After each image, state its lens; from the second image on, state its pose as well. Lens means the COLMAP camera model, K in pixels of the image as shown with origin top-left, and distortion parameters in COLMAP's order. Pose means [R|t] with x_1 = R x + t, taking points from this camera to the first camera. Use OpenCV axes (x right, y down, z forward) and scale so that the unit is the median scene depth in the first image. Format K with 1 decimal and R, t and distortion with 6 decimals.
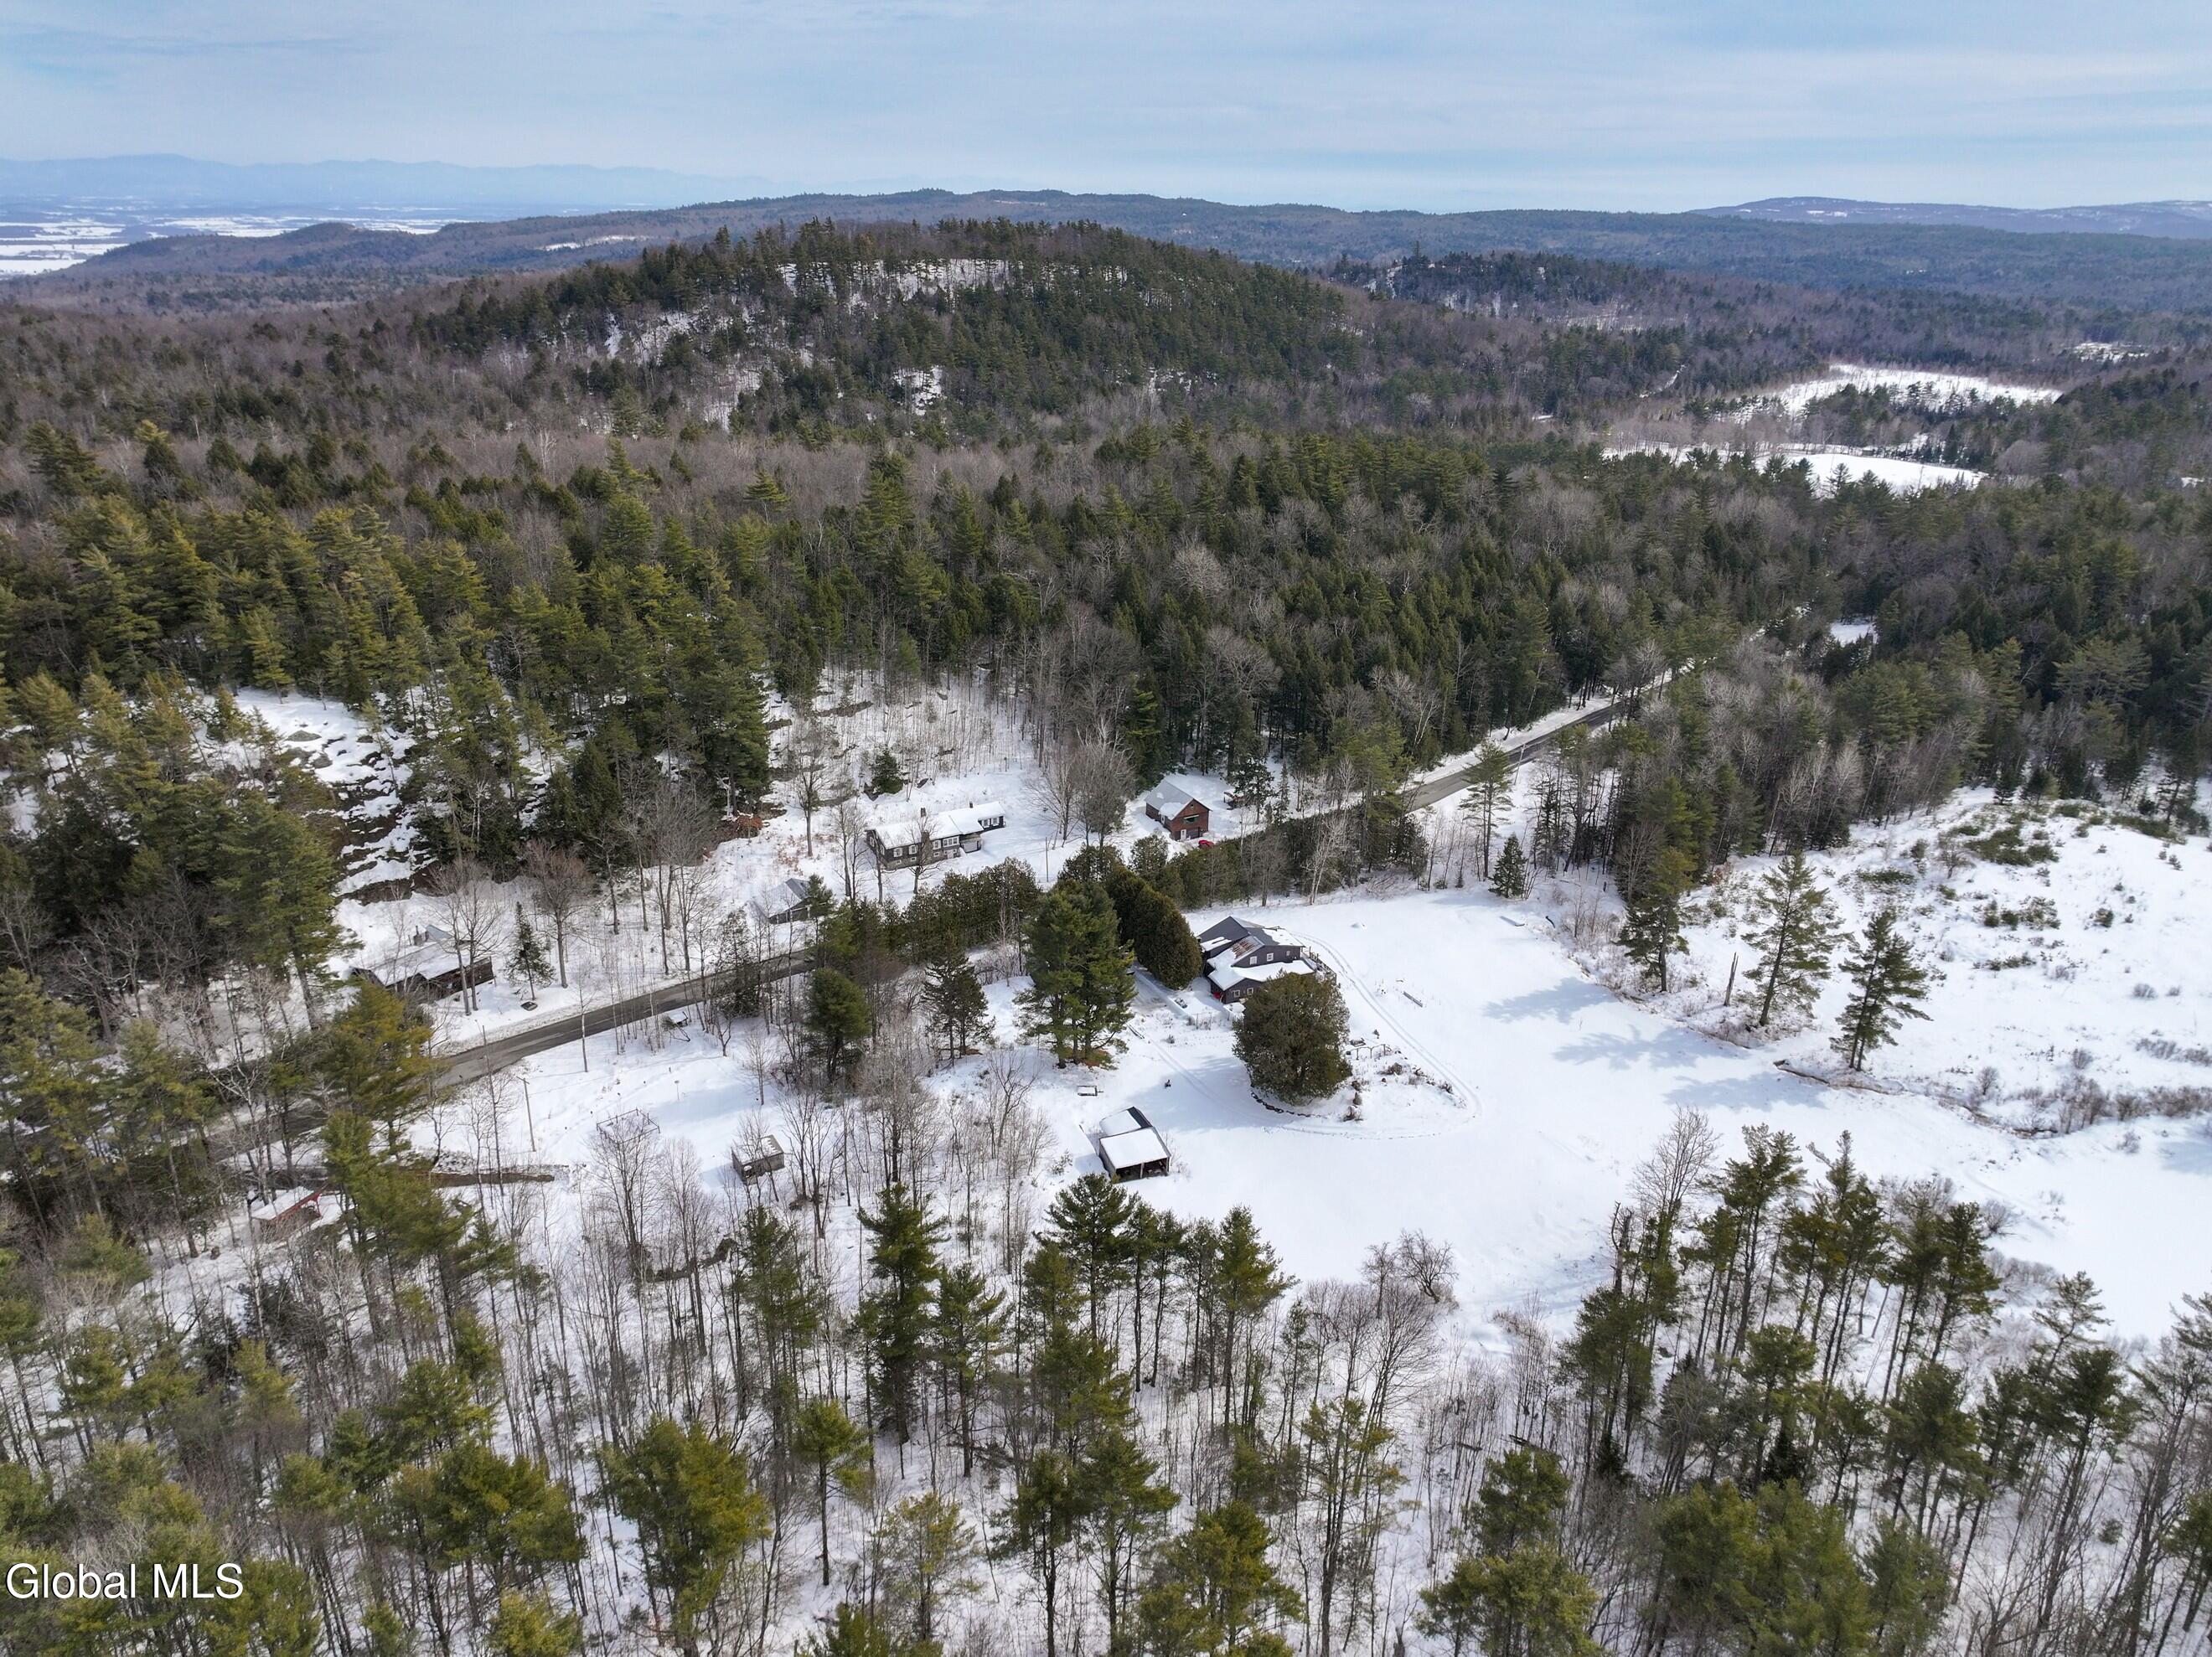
lens RADIAL K [[1545.5, 0, 1111.6], [0, 1545.5, 820.9], [0, 0, 1]] dist [-0.004723, 0.021040]
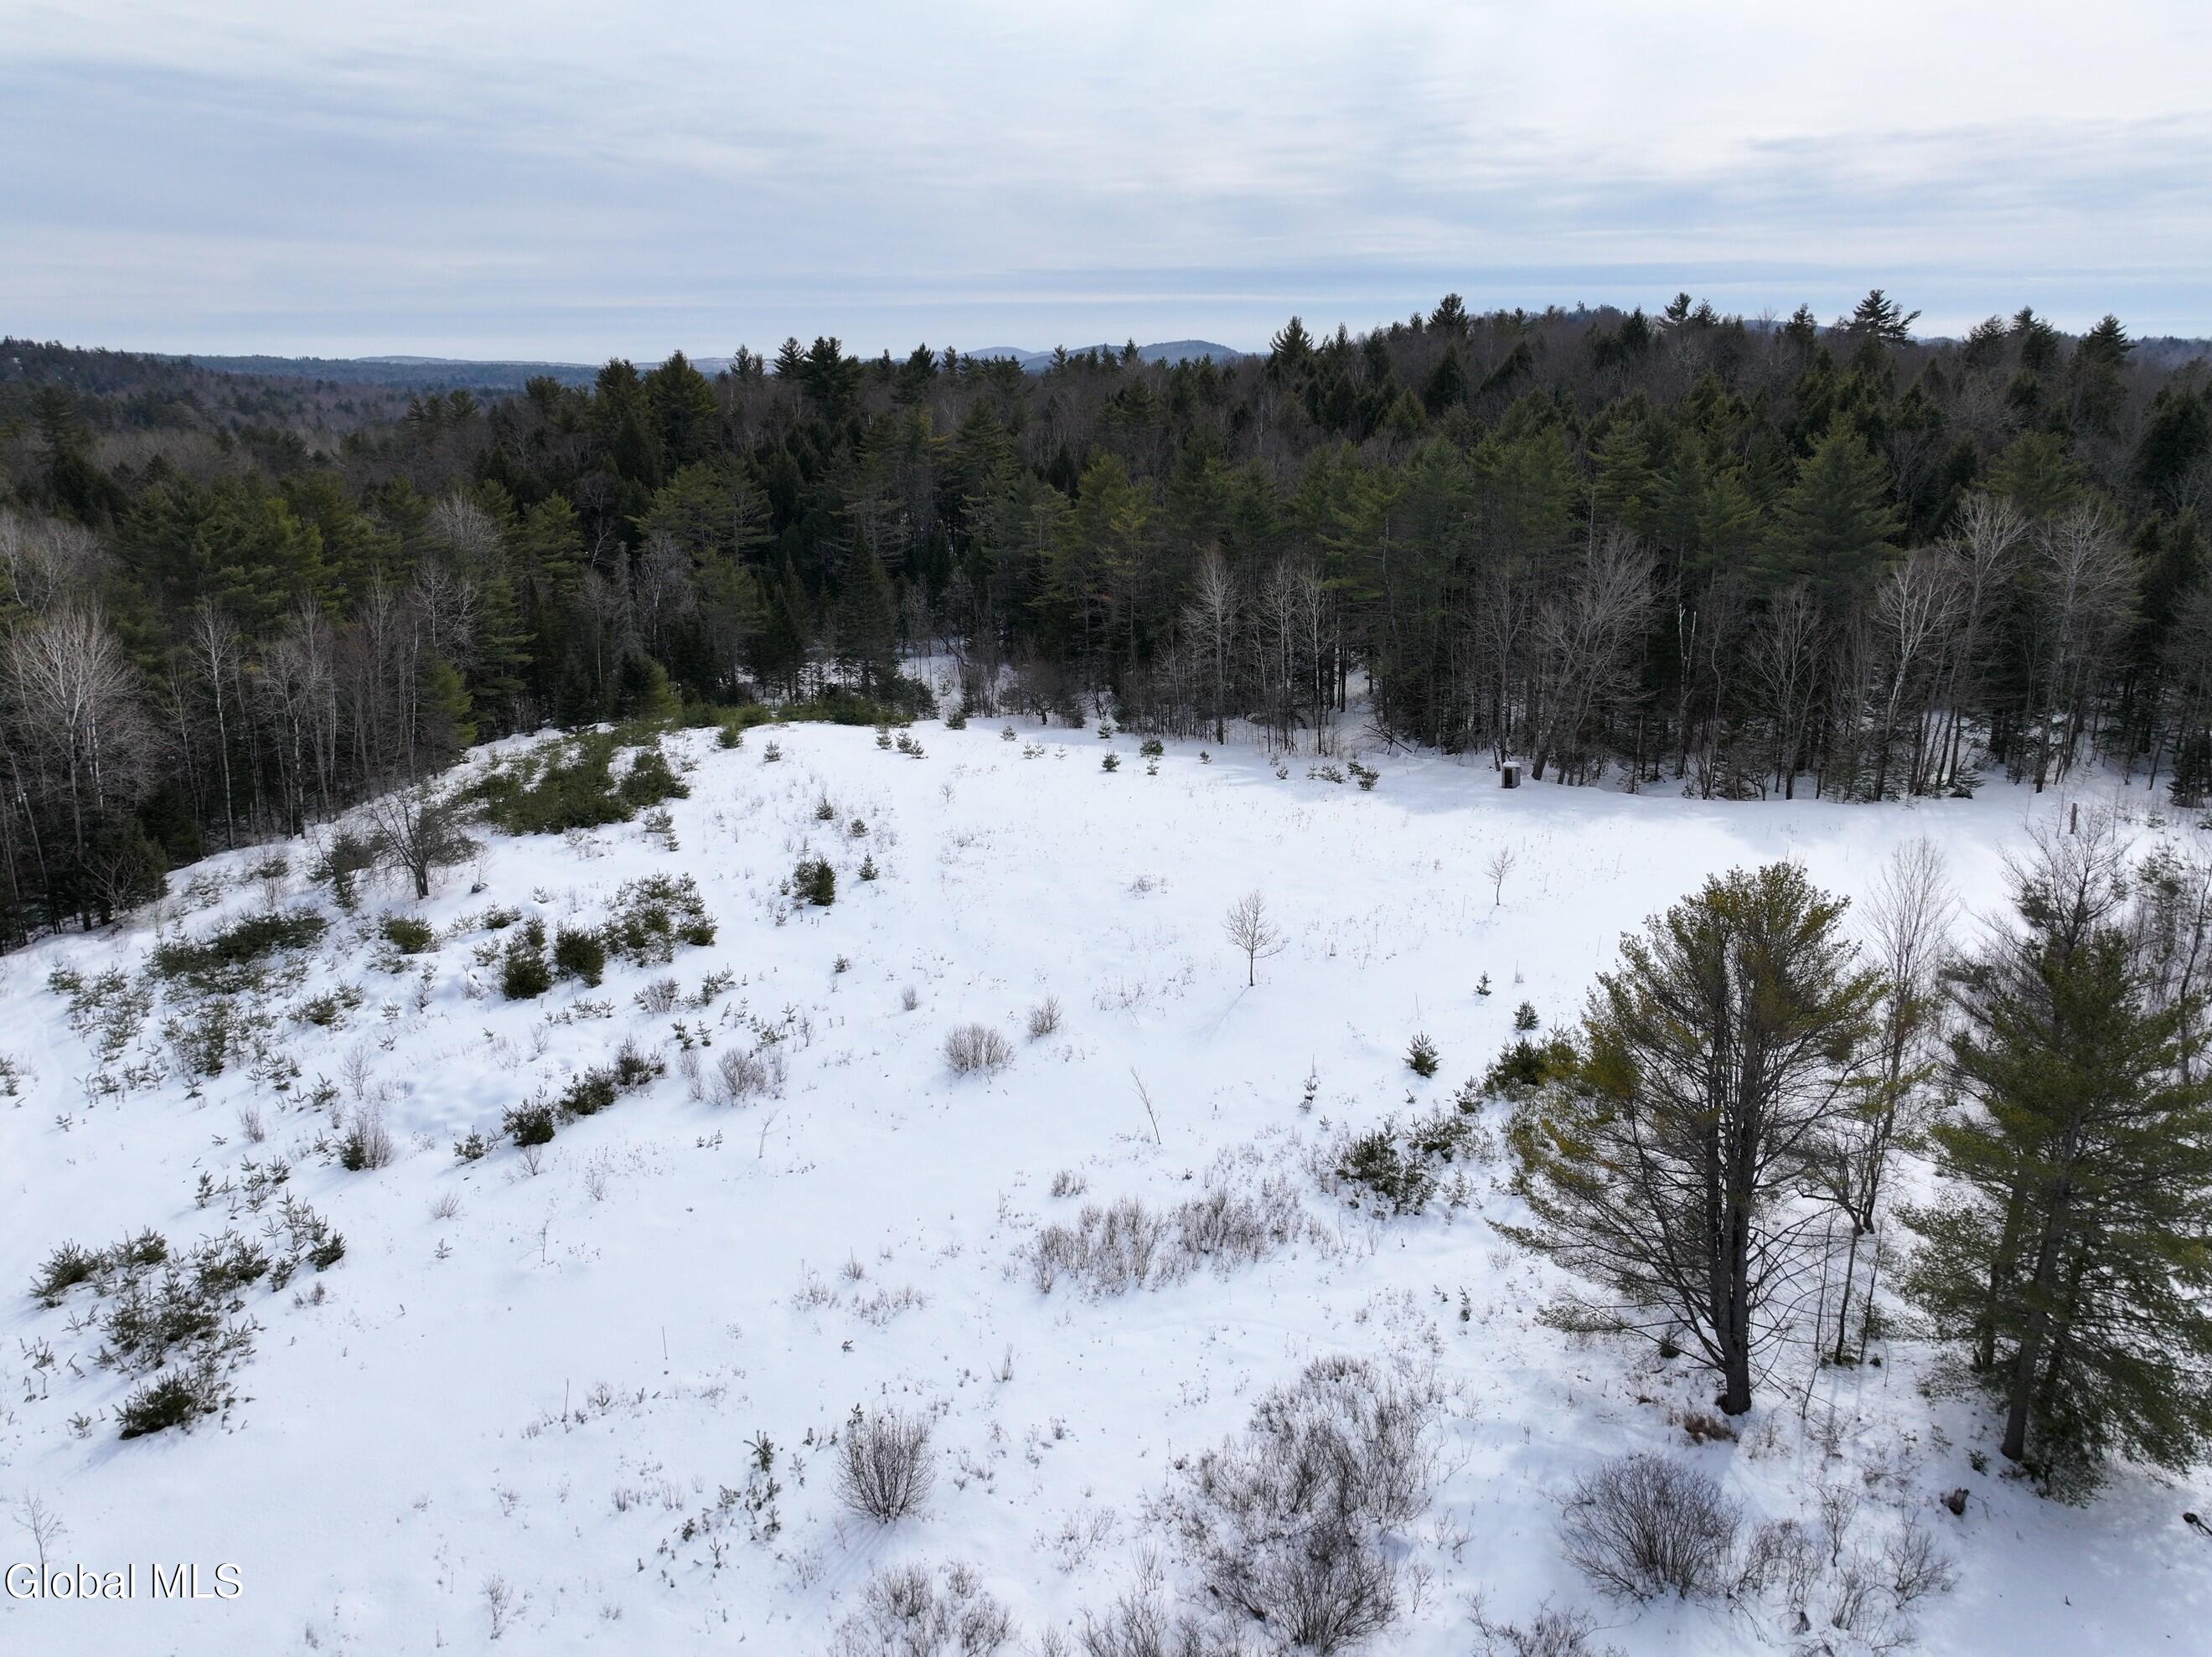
lens RADIAL K [[1545.5, 0, 1111.6], [0, 1545.5, 820.9], [0, 0, 1]] dist [-0.004723, 0.021040]
pose [[0.691534, -0.216204, 0.689230, 0.428639], [0.282973, 0.958979, 0.016902, 0.060753], [-0.664611, 0.183345, 0.724346, 0.666215]]
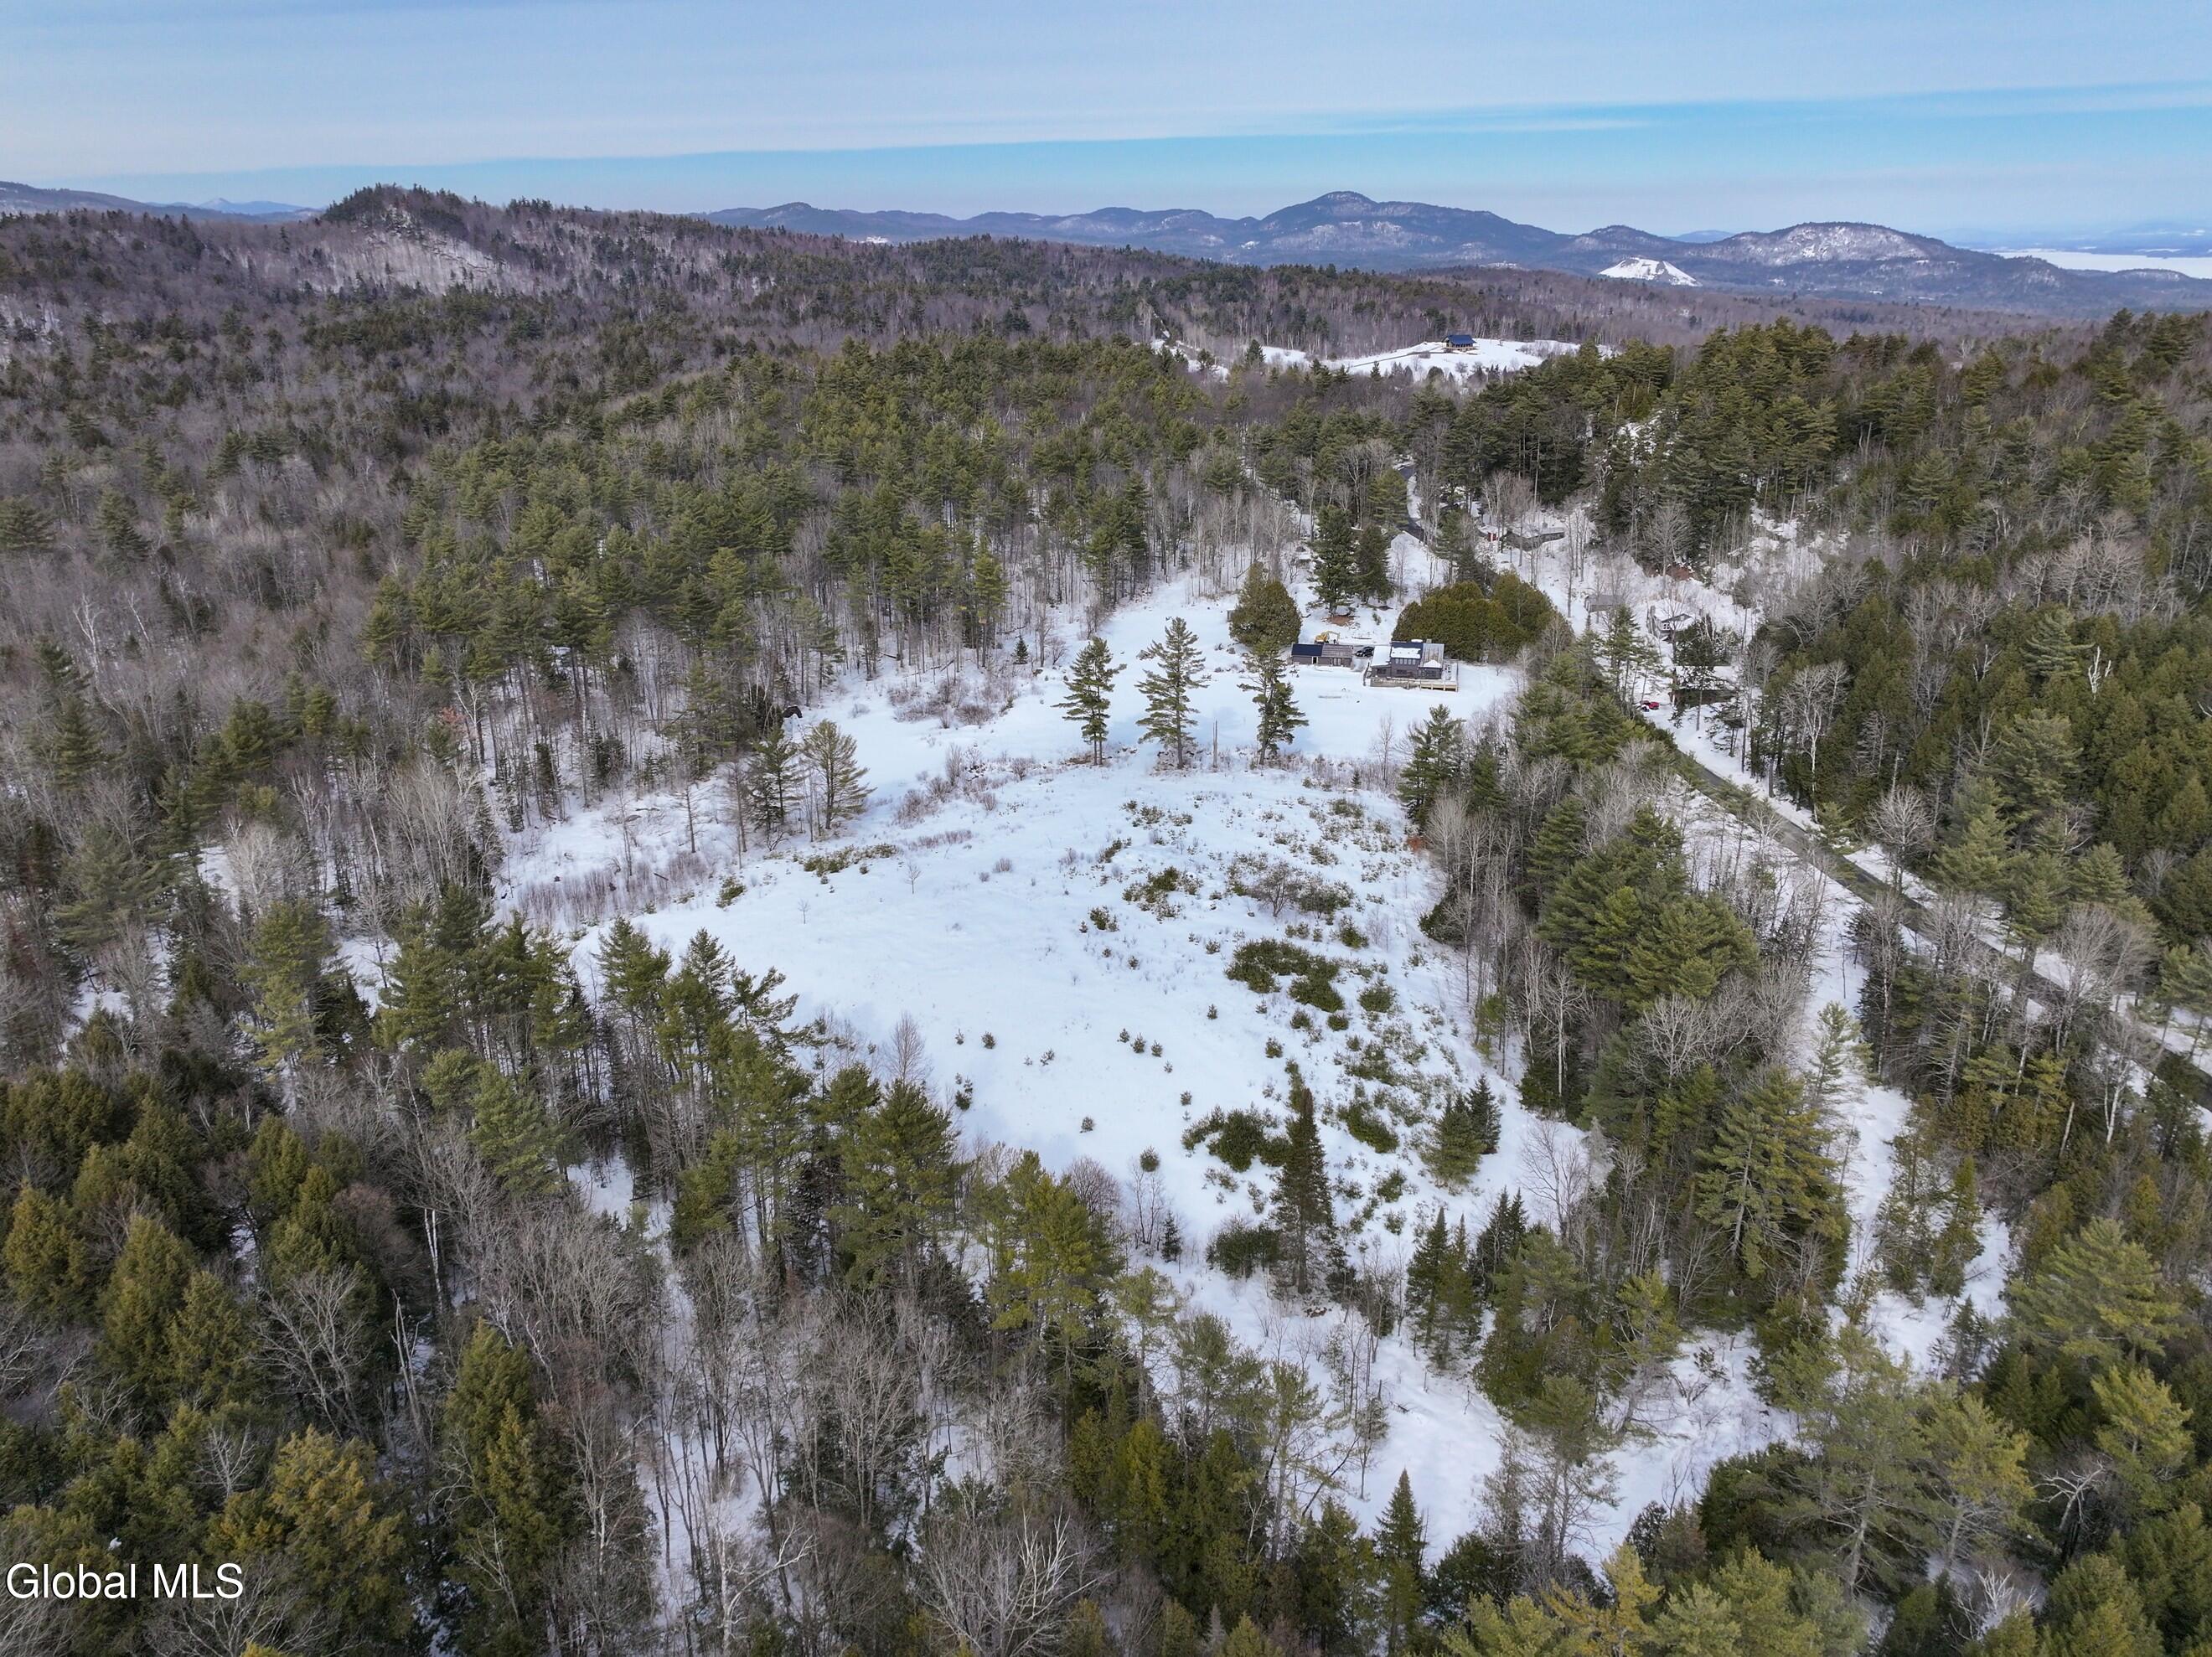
lens RADIAL K [[1545.5, 0, 1111.6], [0, 1545.5, 820.9], [0, 0, 1]] dist [-0.004723, 0.021040]
pose [[-0.577510, 0.285926, -0.764676, 1.228947], [-0.304503, 0.793626, 0.526722, -0.408727], [0.757470, 0.537033, -0.371261, 1.253549]]
